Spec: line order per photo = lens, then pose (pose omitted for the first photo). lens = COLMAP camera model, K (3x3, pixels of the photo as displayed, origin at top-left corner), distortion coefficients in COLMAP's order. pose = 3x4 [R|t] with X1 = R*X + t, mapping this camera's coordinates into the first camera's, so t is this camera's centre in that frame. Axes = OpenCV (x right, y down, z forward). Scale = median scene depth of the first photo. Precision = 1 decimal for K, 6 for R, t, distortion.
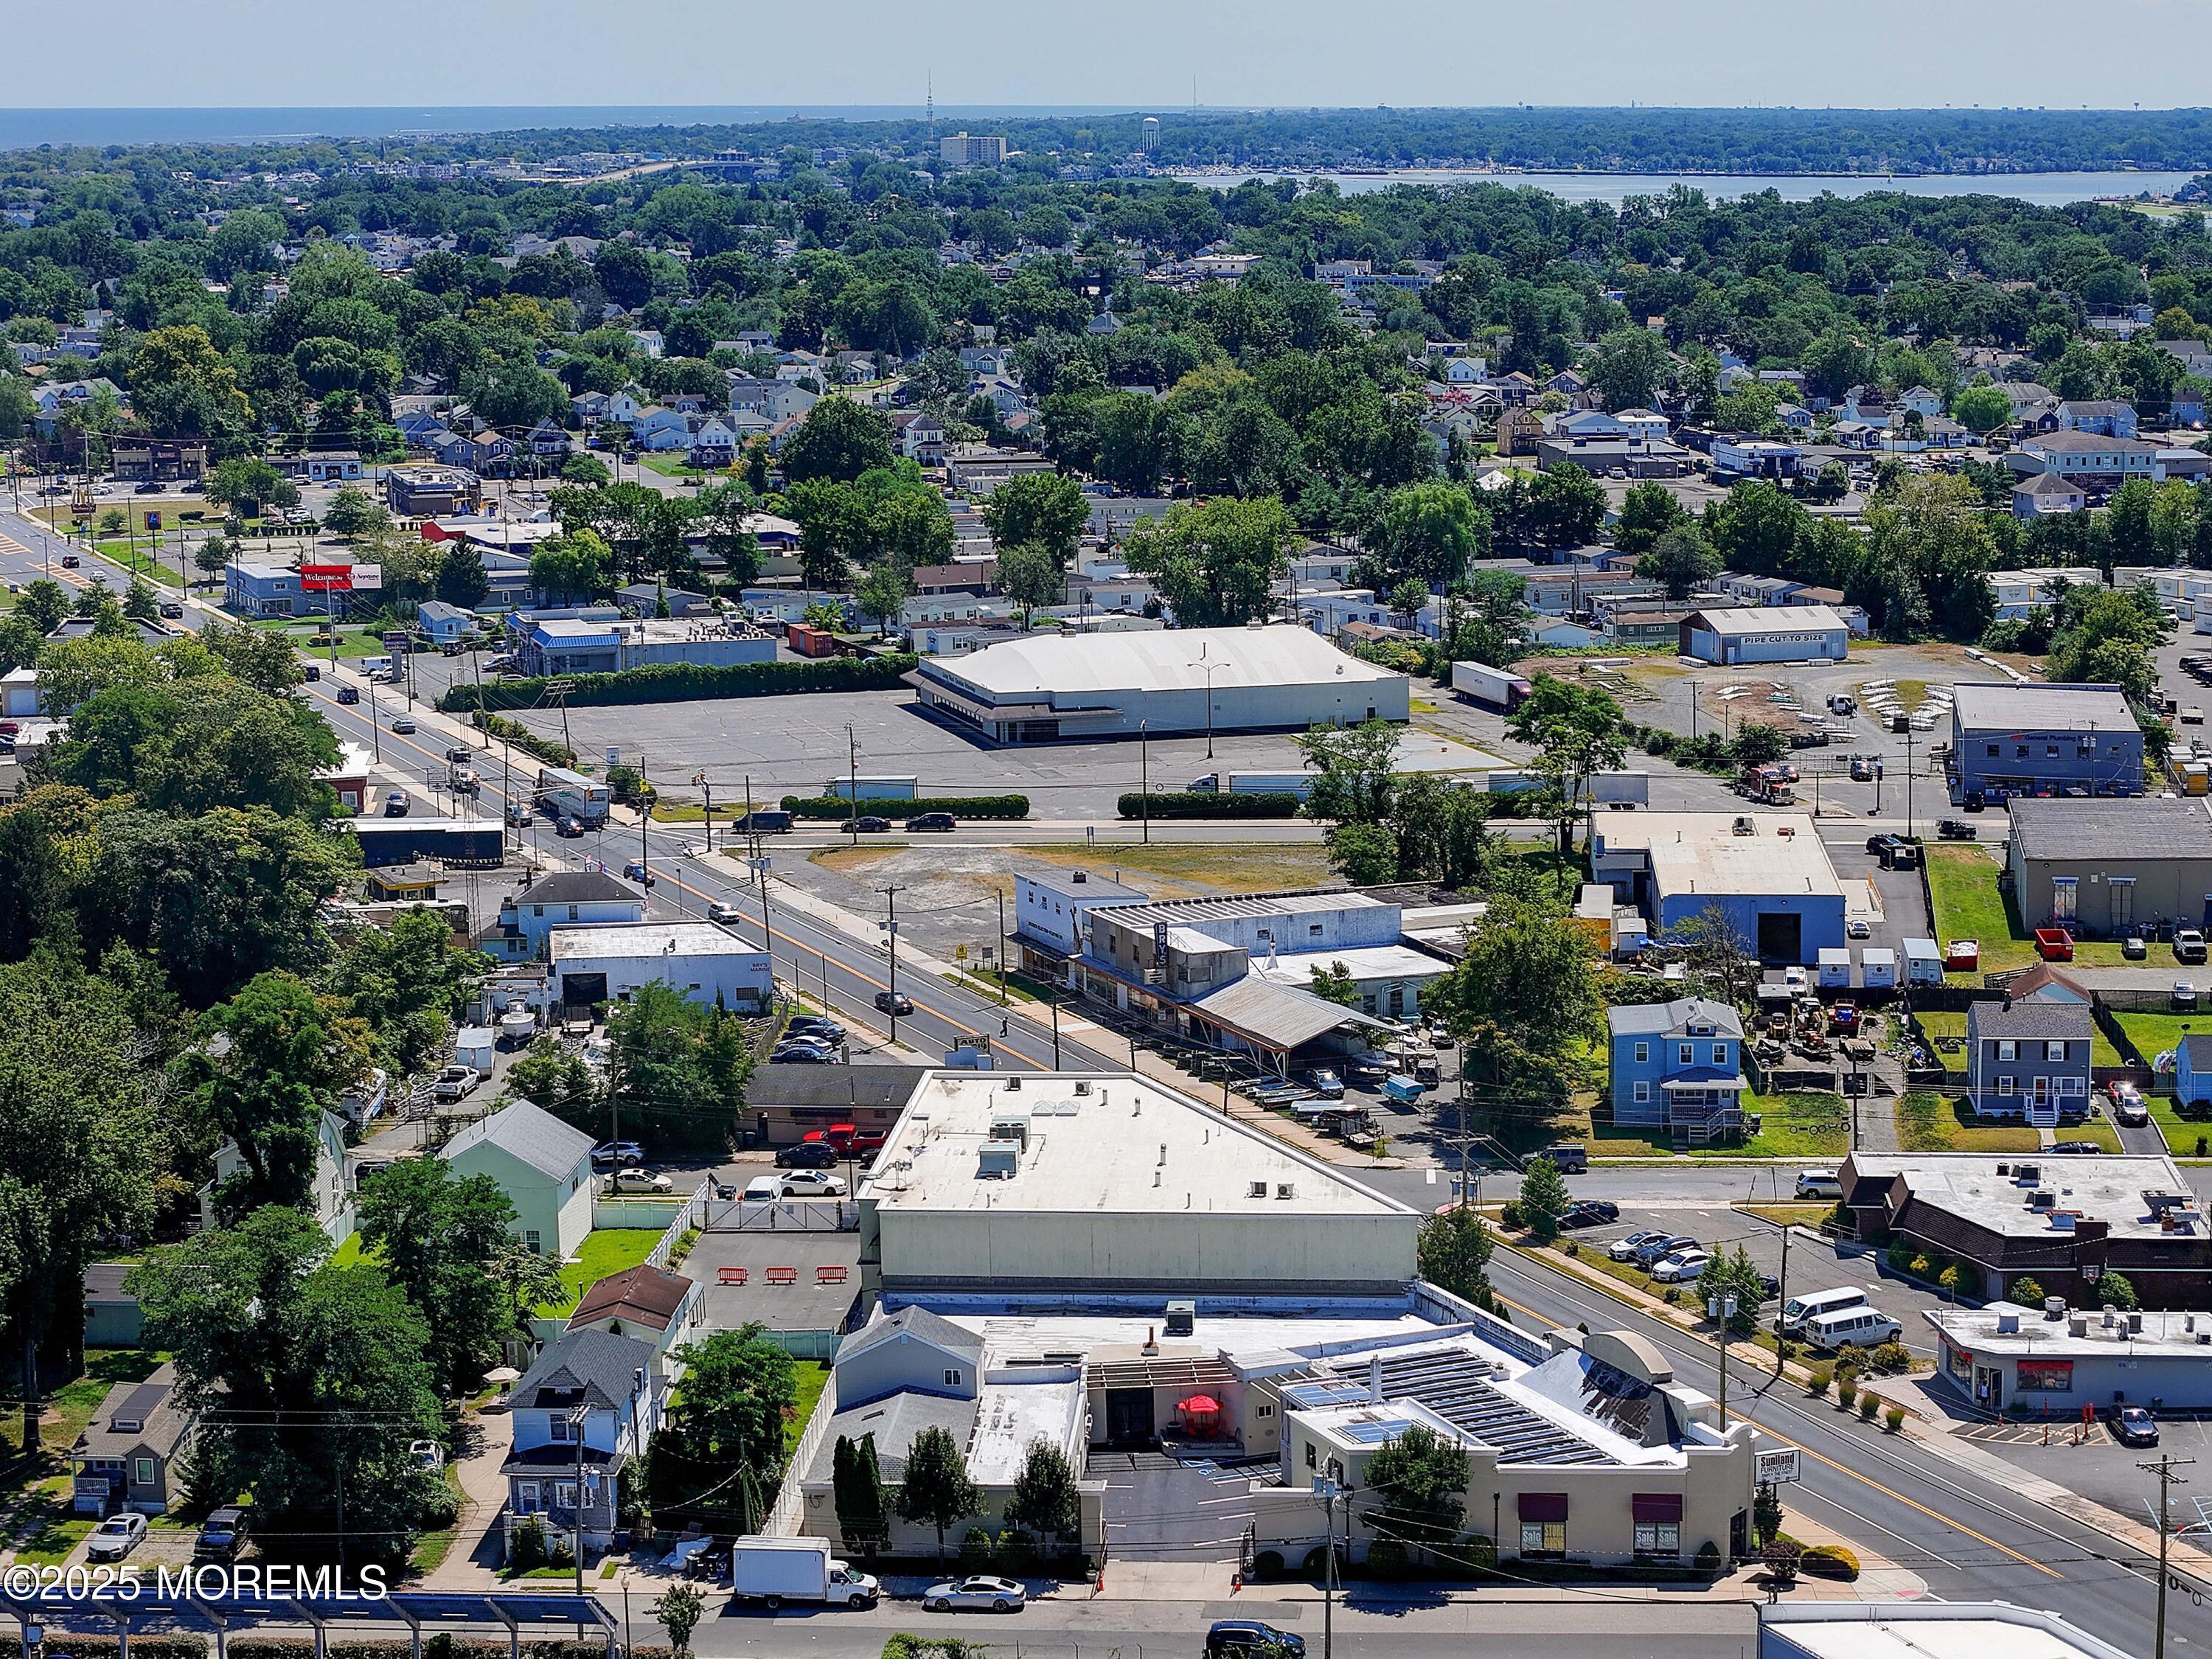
lens RADIAL K [[4565.4, 0, 1106.0], [0, 4565.4, 829.5], [0, 0, 1]] dist [-0.202061, 0.729863]
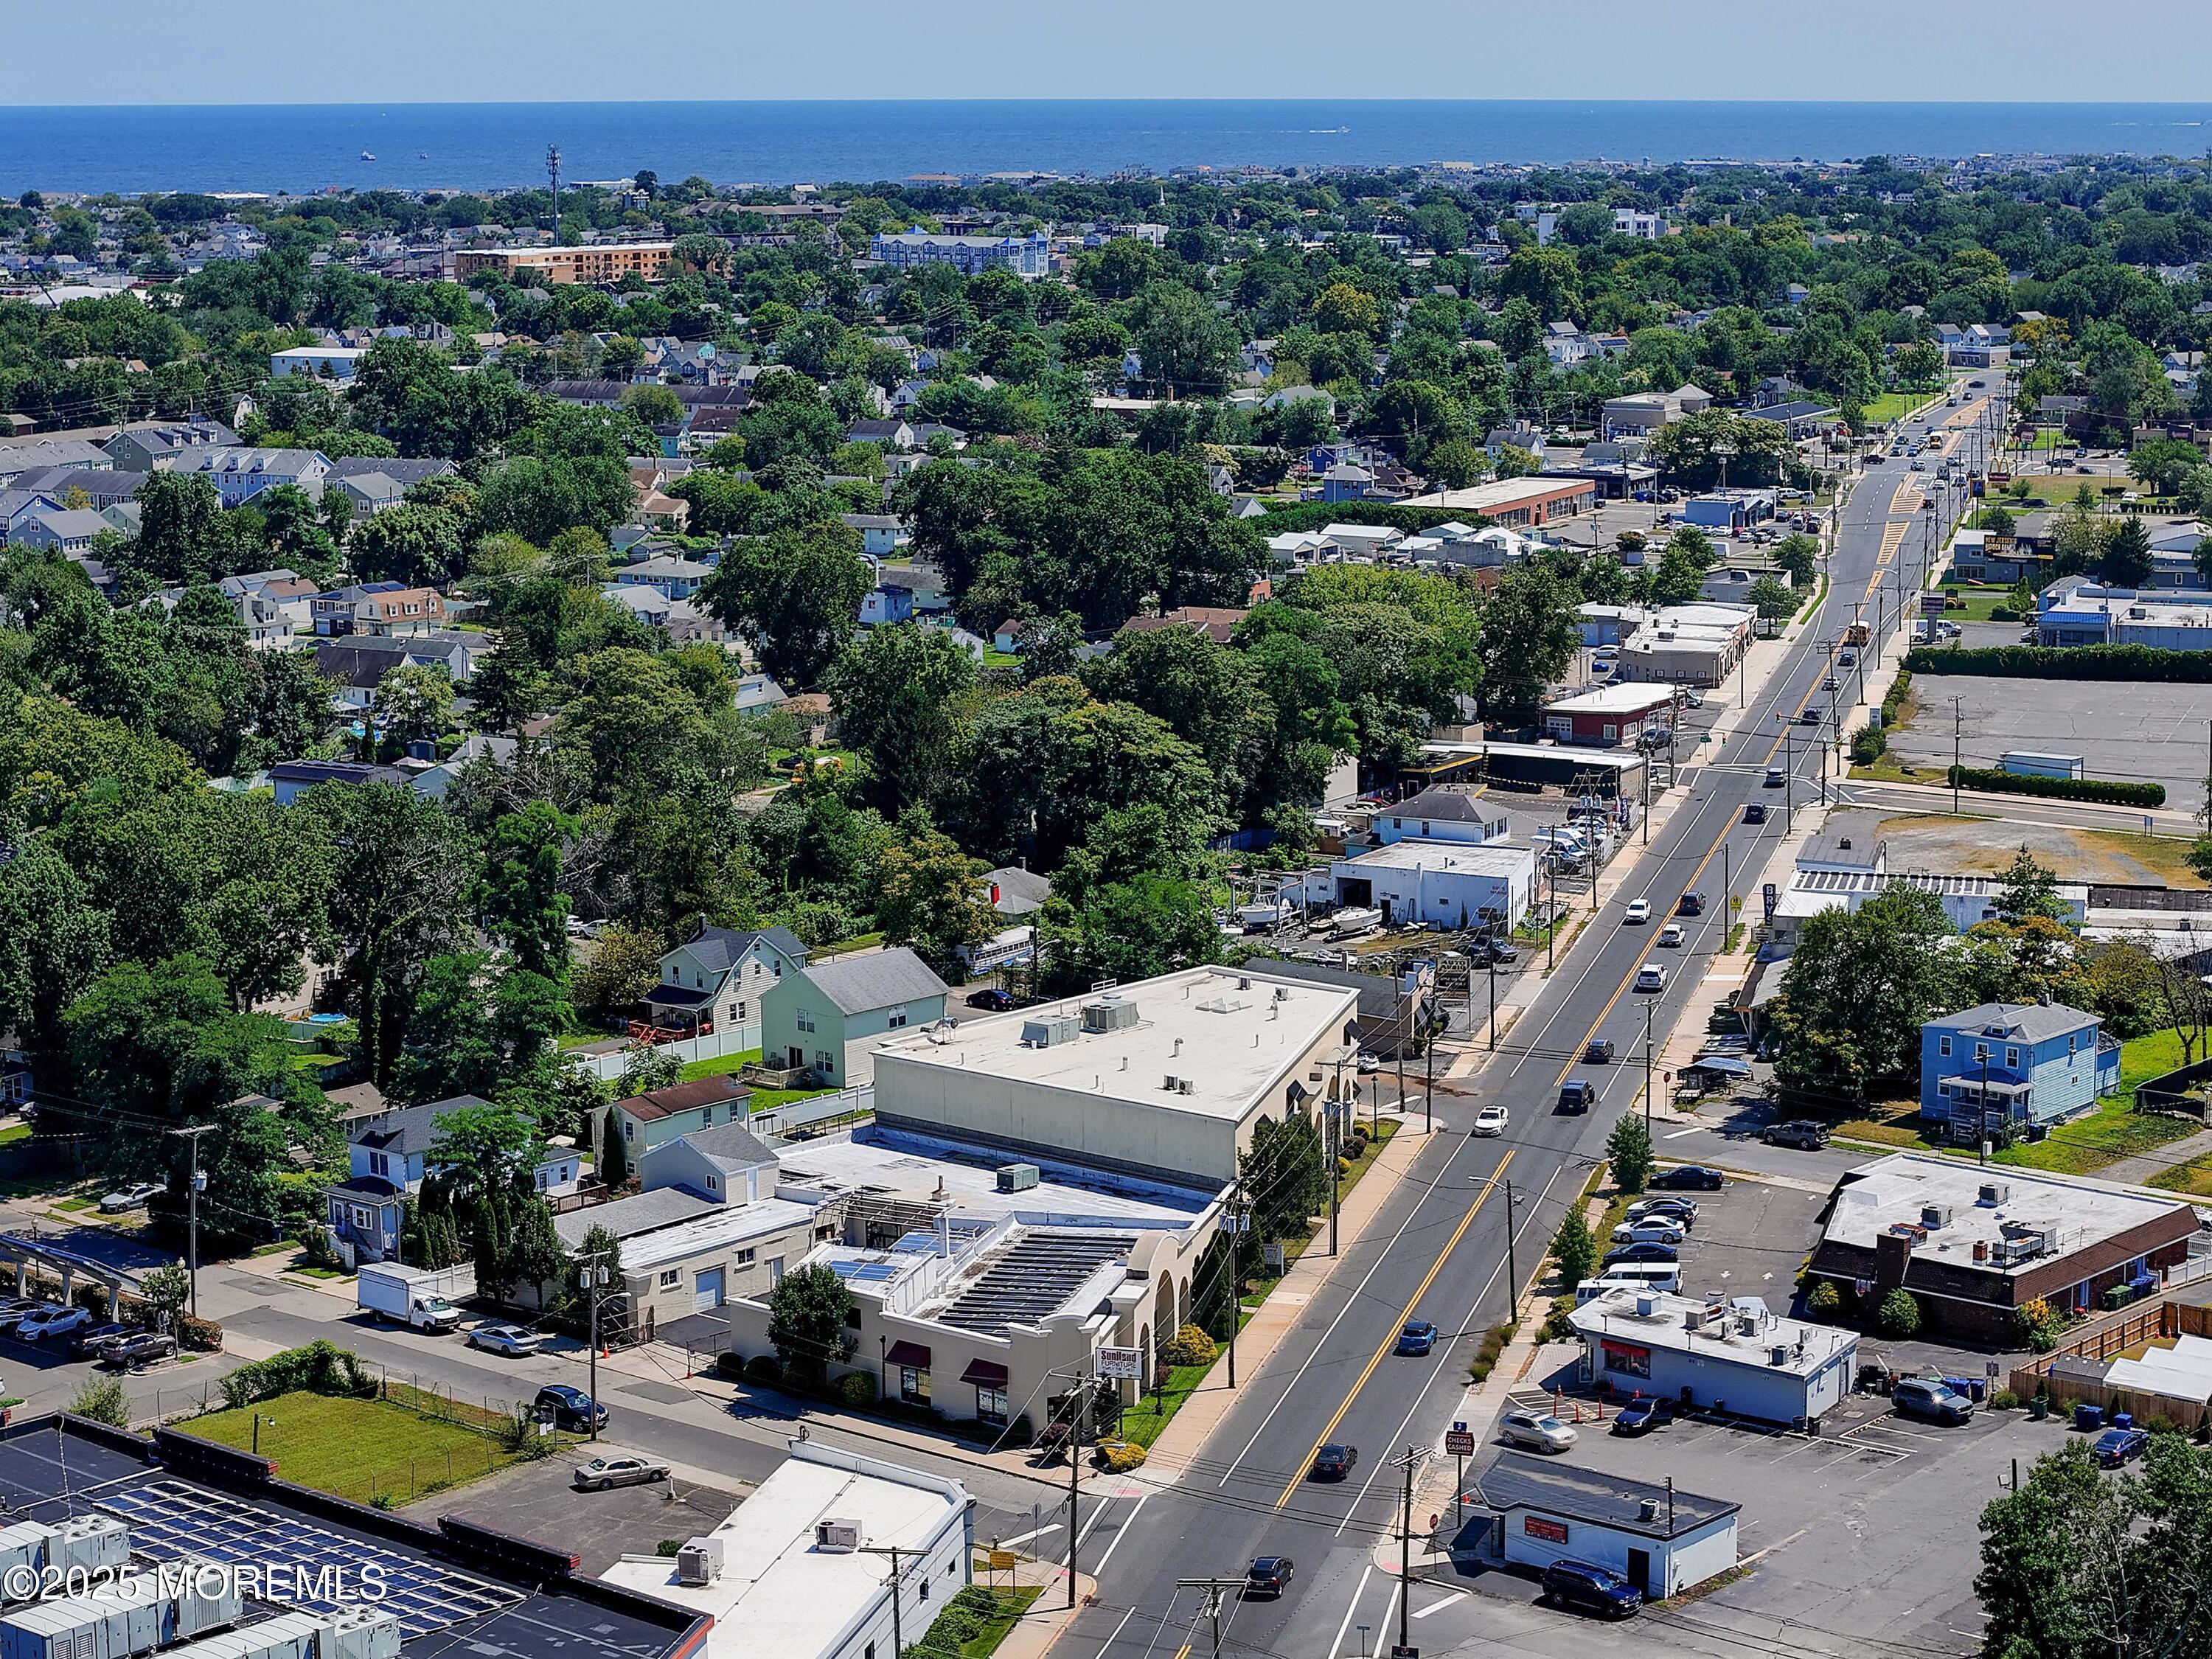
lens RADIAL K [[4565.4, 0, 1106.0], [0, 4565.4, 829.5], [0, 0, 1]] dist [-0.202061, 0.729863]
pose [[0.786339, 0.099061, -0.609802, 0.663605], [-0.097518, 0.994589, 0.035819, -0.017628], [0.610051, 0.031301, 0.791744, 0.129843]]
